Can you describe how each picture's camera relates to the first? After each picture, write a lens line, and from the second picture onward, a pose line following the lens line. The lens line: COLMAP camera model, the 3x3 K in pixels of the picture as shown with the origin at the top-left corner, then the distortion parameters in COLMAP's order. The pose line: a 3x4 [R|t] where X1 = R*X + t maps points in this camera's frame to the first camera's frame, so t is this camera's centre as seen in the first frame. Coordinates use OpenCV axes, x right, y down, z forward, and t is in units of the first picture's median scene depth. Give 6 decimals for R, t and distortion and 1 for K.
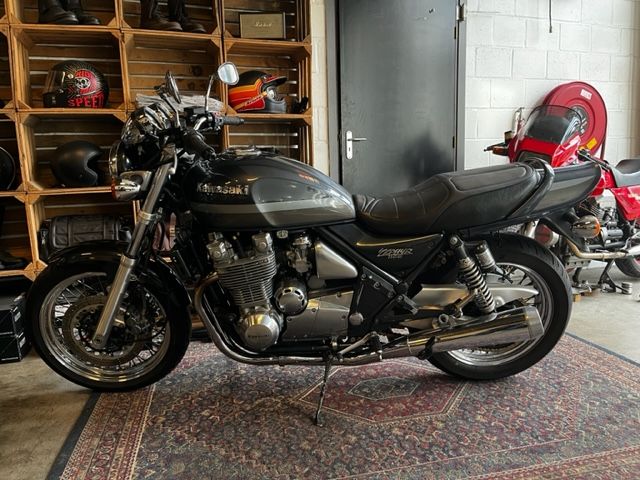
lens RADIAL K [[489.9, 0, 323.1], [0, 489.9, 243.8], [0, 0, 1]] dist [0.073990, -0.102532]
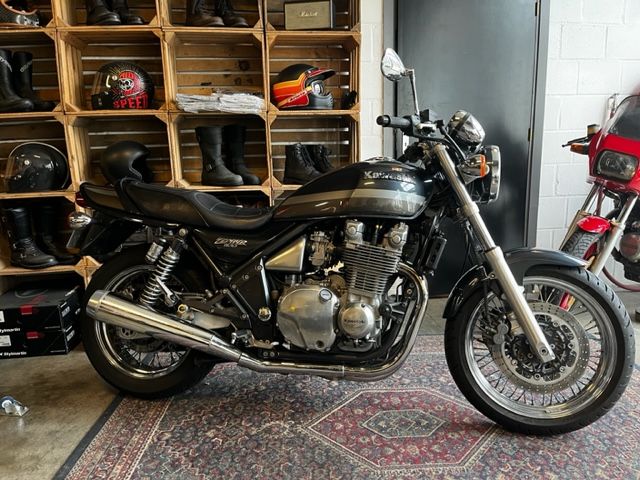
lens RADIAL K [[489.9, 0, 326.0], [0, 489.9, 244.7], [0, 0, 1]] dist [0.073990, -0.102532]
pose [[0.981925, 0.039176, -0.185174, 0.109251], [-0.029444, 0.998051, 0.055015, -0.065156], [0.186969, -0.048568, 0.981165, 0.072074]]
